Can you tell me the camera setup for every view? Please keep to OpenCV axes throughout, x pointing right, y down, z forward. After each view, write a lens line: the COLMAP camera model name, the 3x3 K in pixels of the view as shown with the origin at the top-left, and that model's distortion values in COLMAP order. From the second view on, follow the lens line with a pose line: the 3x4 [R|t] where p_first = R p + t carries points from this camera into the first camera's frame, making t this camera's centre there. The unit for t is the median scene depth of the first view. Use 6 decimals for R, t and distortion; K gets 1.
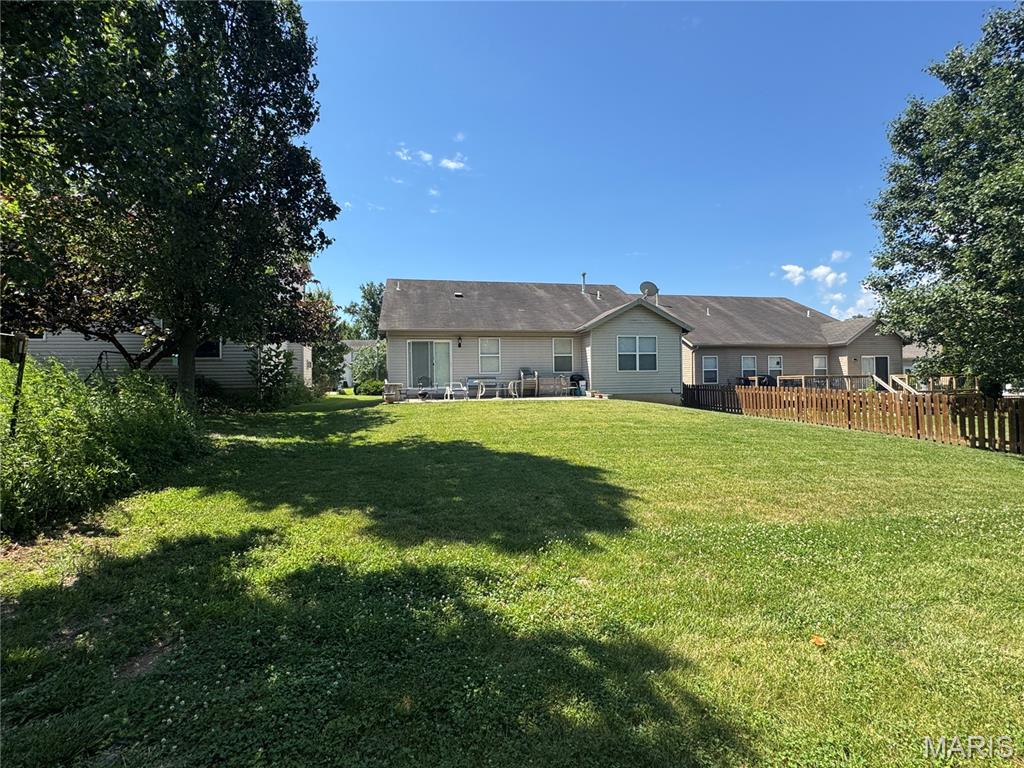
lens RADIAL K [[504.9, 0, 512.0], [0, 504.9, 384.0], [0, 0, 1]] dist [0.023493, 0.000132]
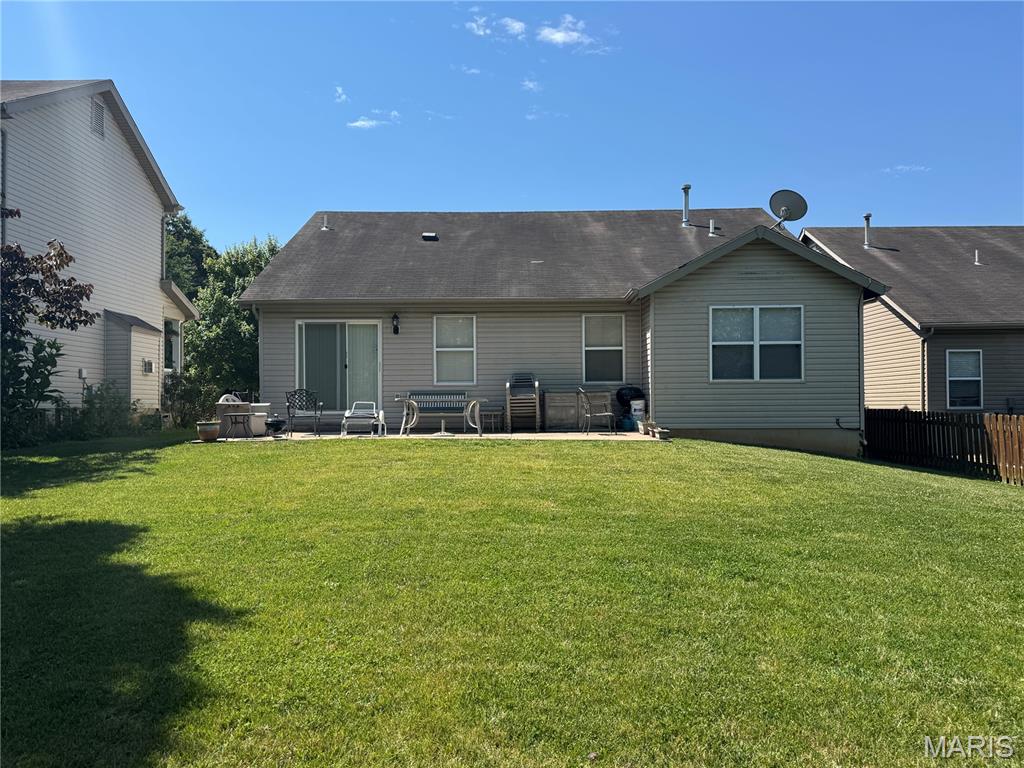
lens RADIAL K [[807.4, 0, 512.0], [0, 807.4, 384.0], [0, 0, 1]] dist [0.199353, -0.409688]
pose [[0.975480, 0.005550, -0.220020, 0.188423], [-0.010566, 0.999710, -0.021627, -0.003658], [0.219836, 0.023421, 0.975256, 0.205299]]
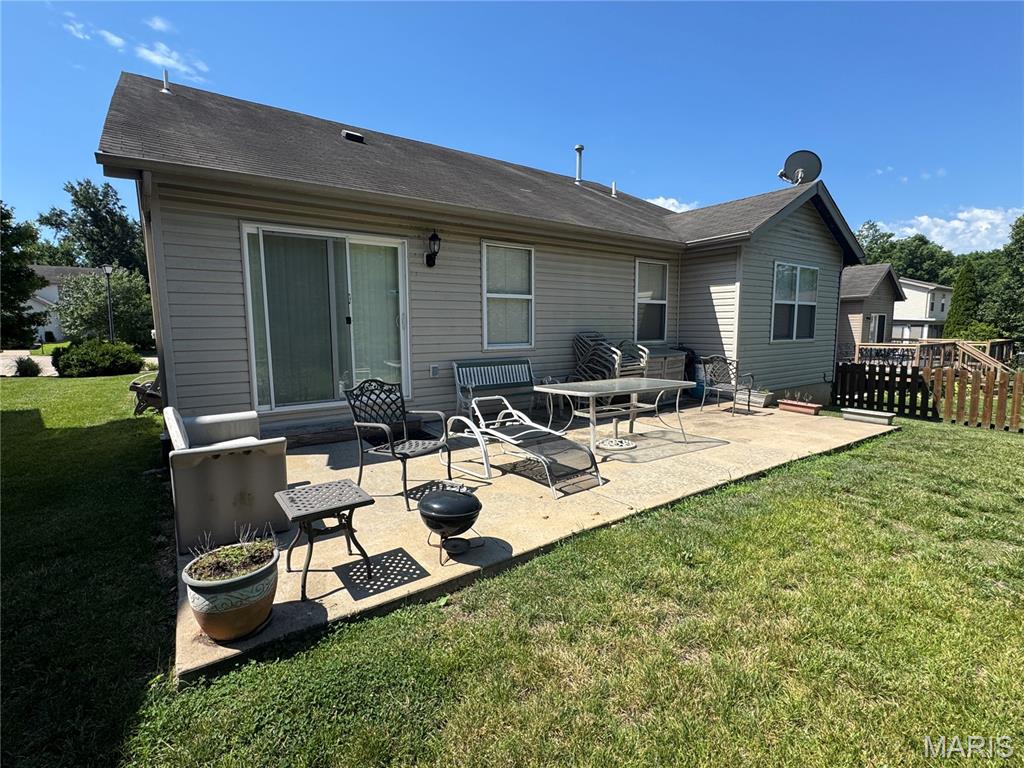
lens RADIAL K [[504.9, 0, 512.0], [0, 504.9, 384.0], [0, 0, 1]] dist [0.023493, 0.000132]
pose [[0.920613, -0.030614, 0.389275, -0.173850], [-0.009072, 0.994976, 0.099703, -0.029929], [-0.390372, -0.095319, 0.915710, 0.655828]]
